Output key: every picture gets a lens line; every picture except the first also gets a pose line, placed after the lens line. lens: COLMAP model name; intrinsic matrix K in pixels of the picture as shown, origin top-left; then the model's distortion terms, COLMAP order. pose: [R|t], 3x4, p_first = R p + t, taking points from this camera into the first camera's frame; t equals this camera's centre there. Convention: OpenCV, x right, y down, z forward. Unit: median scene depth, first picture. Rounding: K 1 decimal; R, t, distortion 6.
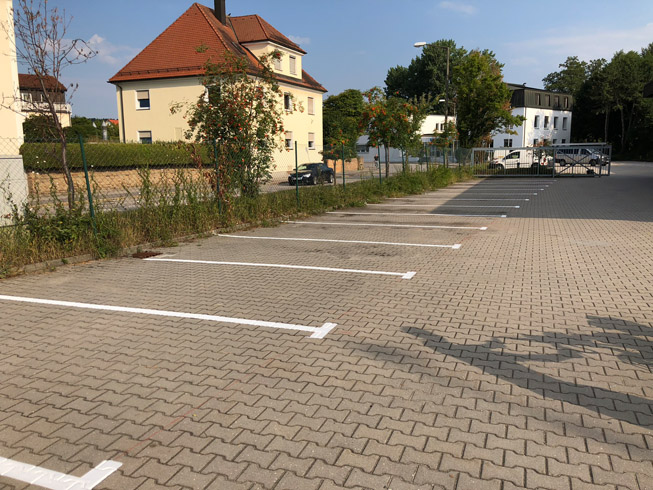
lens RADIAL K [[532.9, 0, 330.2], [0, 532.9, 231.4], [0, 0, 1]] dist [0.050037, -0.053230]
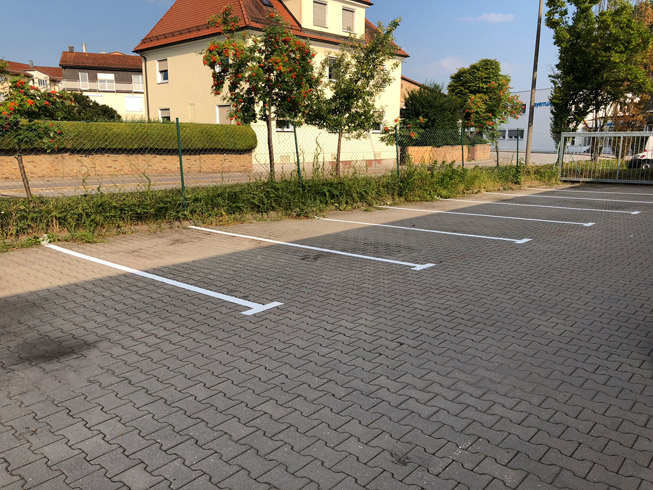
lens RADIAL K [[532.9, 0, 327.9], [0, 532.9, 239.6], [0, 0, 1]] dist [0.050037, -0.053230]
pose [[0.933473, 0.080260, -0.349552, 0.650779], [-0.067280, 0.996523, 0.049137, -0.127828], [0.352280, -0.022351, 0.935628, 0.930055]]
